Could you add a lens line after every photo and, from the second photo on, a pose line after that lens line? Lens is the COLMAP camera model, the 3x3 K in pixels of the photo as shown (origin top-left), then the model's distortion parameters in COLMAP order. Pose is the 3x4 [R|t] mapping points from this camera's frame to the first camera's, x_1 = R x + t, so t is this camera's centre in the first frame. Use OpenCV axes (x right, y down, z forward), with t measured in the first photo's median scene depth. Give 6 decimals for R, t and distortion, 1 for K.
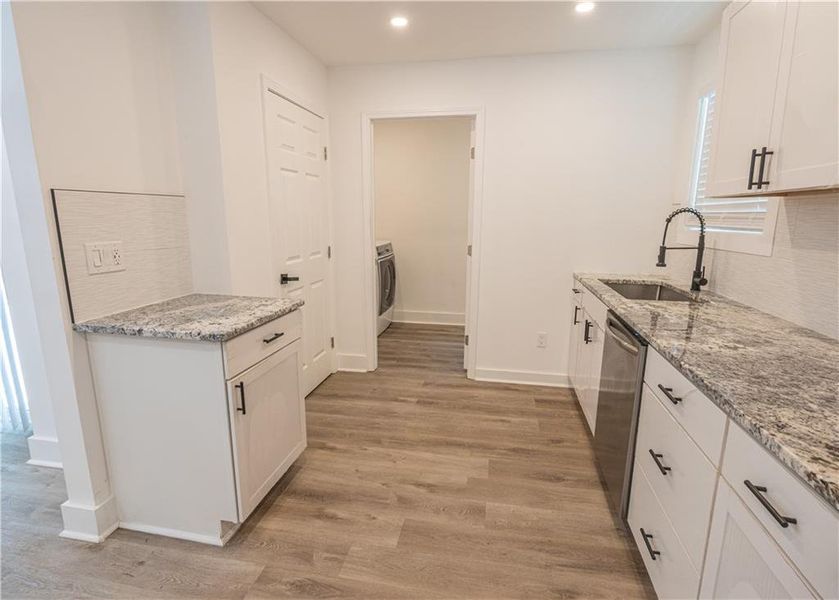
lens RADIAL K [[422.8, 0, 420.9], [0, 422.8, 302.9], [0, 0, 1]] dist [-0.042264, 0.011001]
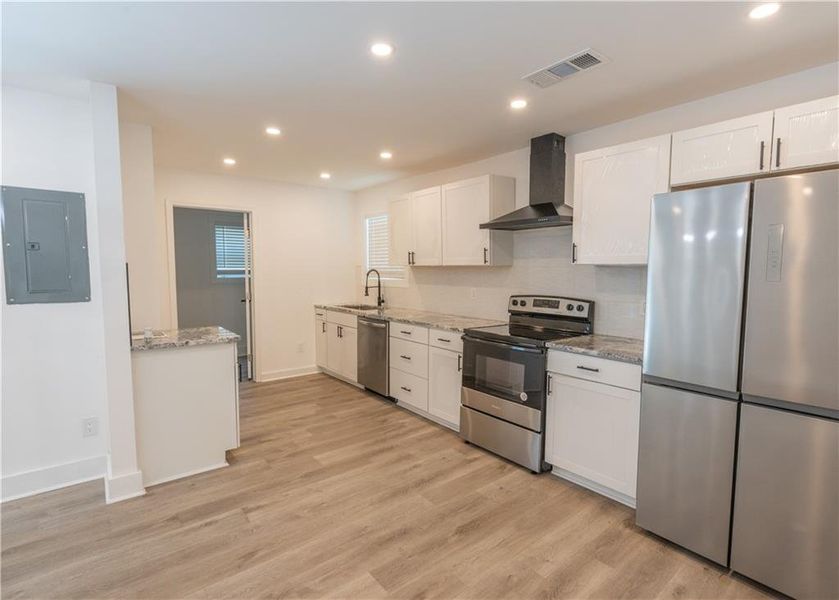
lens RADIAL K [[411.1, 0, 415.1], [0, 411.1, 300.9], [0, 0, 1]] dist [-0.001057, 0.001892]
pose [[0.647111, -0.063002, 0.759788, -0.909215], [0.155580, 0.986521, -0.050704, 0.087814], [-0.746353, 0.151019, 0.648191, -0.576326]]
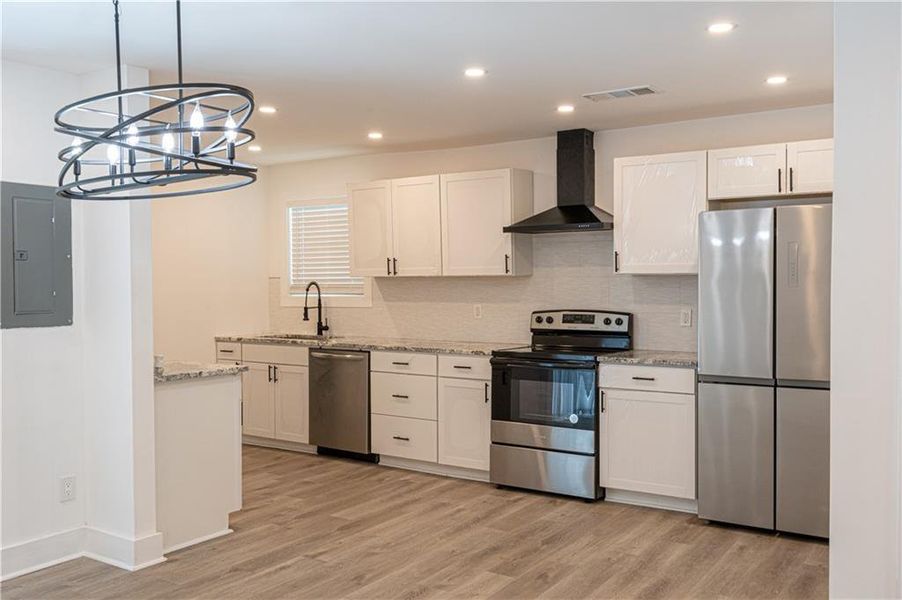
lens RADIAL K [[800.6, 0, 443.3], [0, 800.6, 302.1], [0, 0, 1]] dist [0.032085, -0.015702]
pose [[0.389576, -0.032353, 0.920426, -1.916672], [0.194946, 0.979635, -0.048078, 0.082616], [-0.900126, 0.198163, 0.387949, -0.570328]]
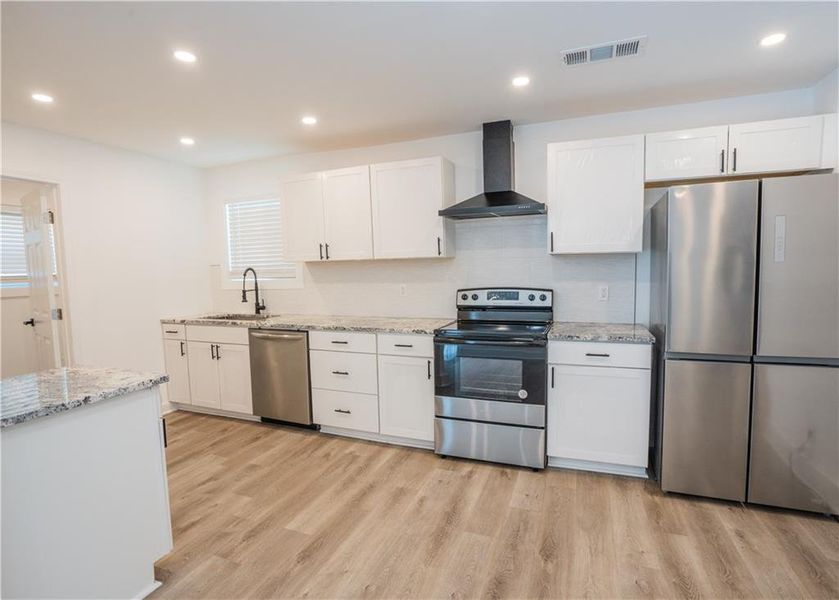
lens RADIAL K [[422.8, 0, 413.0], [0, 422.8, 301.6], [0, 0, 1]] dist [-0.042264, 0.011001]
pose [[0.187625, -0.091247, 0.977993, -0.979198], [0.223126, 0.973606, 0.048032, -0.020602], [-0.956562, 0.209204, 0.203032, 0.015994]]
